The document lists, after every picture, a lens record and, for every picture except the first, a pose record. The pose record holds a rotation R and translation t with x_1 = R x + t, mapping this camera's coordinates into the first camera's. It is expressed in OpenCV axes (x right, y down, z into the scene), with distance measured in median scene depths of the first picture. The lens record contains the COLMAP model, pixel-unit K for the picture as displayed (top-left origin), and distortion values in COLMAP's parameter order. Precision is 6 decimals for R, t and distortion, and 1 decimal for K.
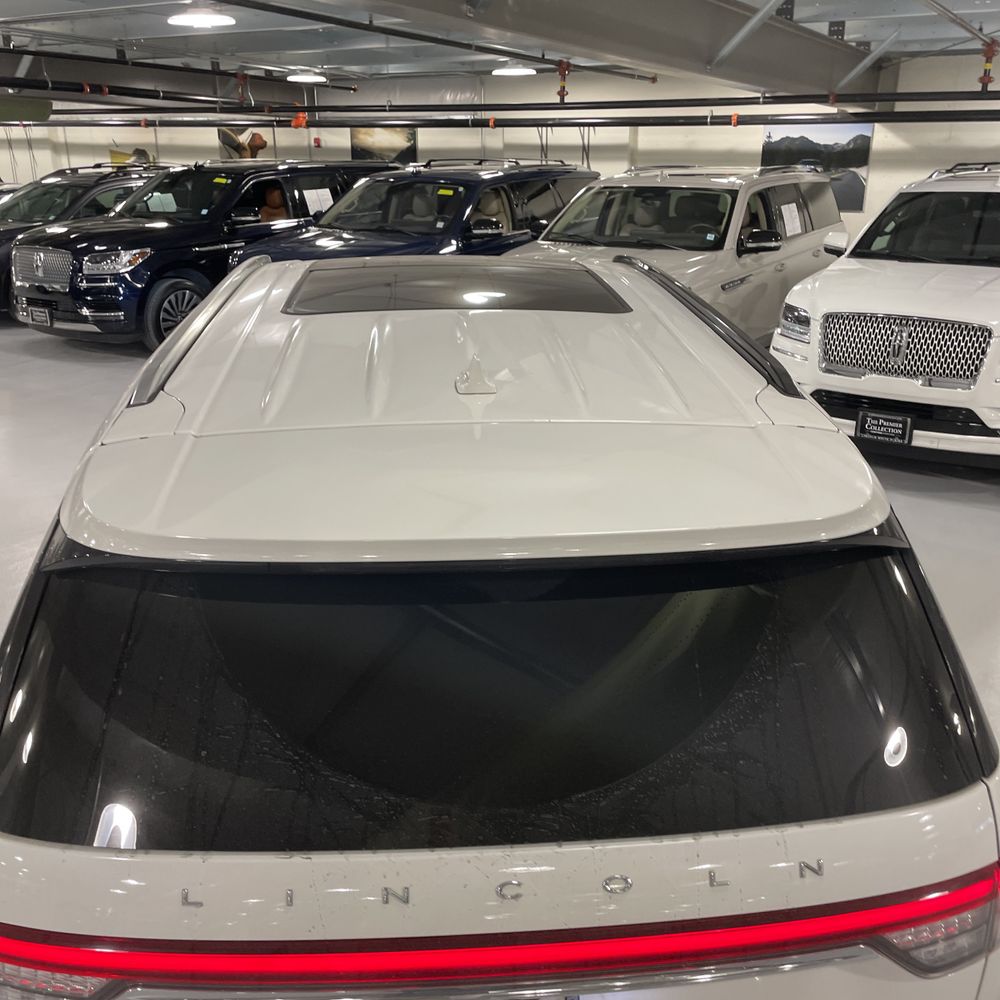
lens RADIAL K [[1000.3, 0, 497.8], [0, 1000.3, 503.5], [0, 0, 1]] dist [0.103958, -0.136456]
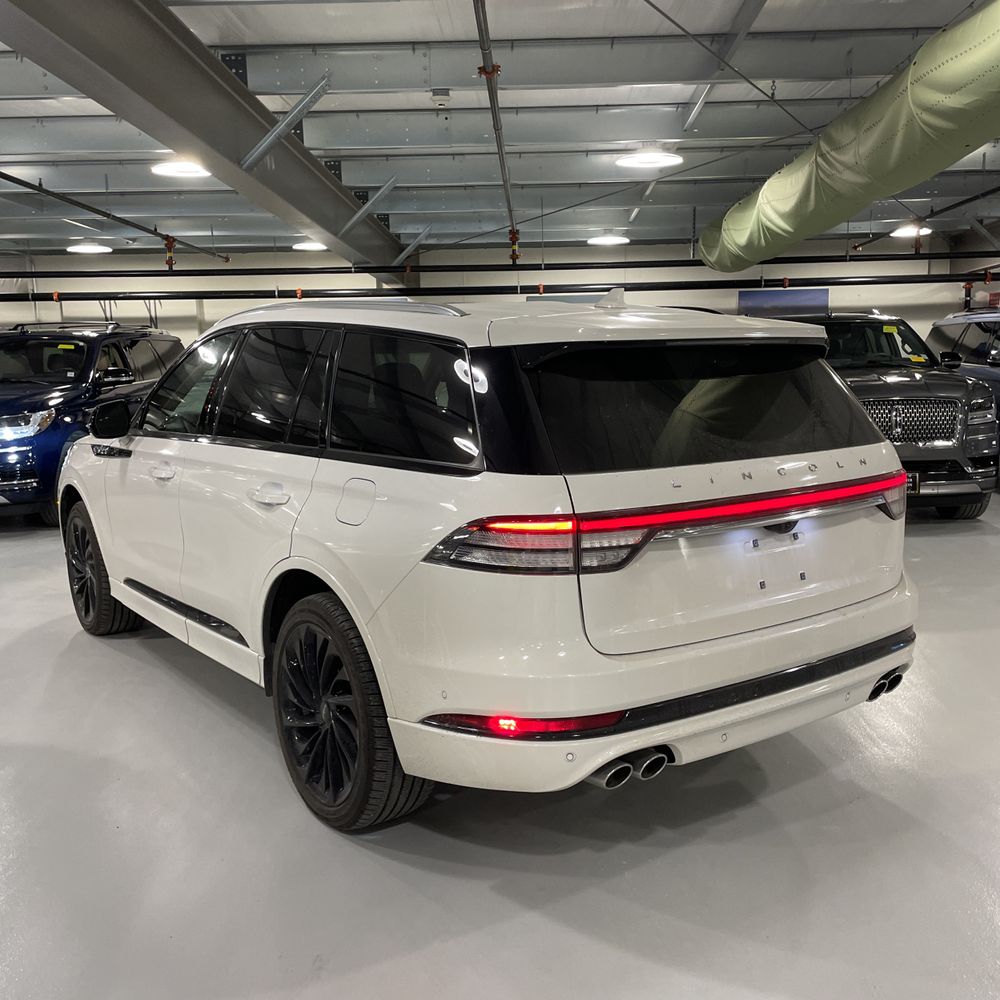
lens RADIAL K [[1014.4, 0, 500.0], [0, 1014.4, 500.0], [0, 0, 1]] dist [0.104319, -0.150822]
pose [[0.852452, -0.092449, 0.514566, -0.223109], [0.194270, 0.969780, -0.147602, 0.086856], [-0.485370, 0.225789, 0.844651, -0.078637]]
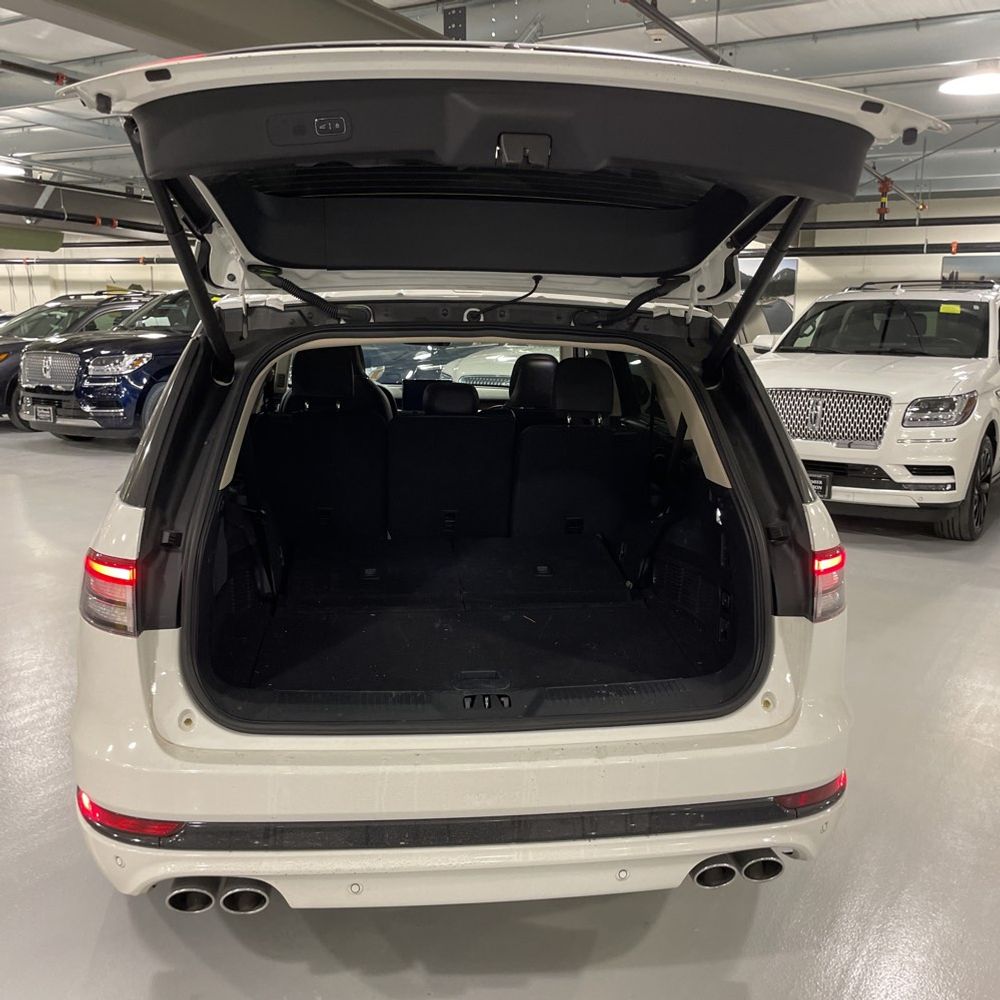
lens RADIAL K [[1003.3, 0, 498.4], [0, 1003.3, 488.2], [0, 0, 1]] dist [0.094443, -0.121135]
pose [[0.999357, 0.006639, 0.035231, -0.004958], [-0.000696, 0.986109, -0.166095, 0.074800], [-0.035844, 0.165964, 0.985480, -0.071738]]
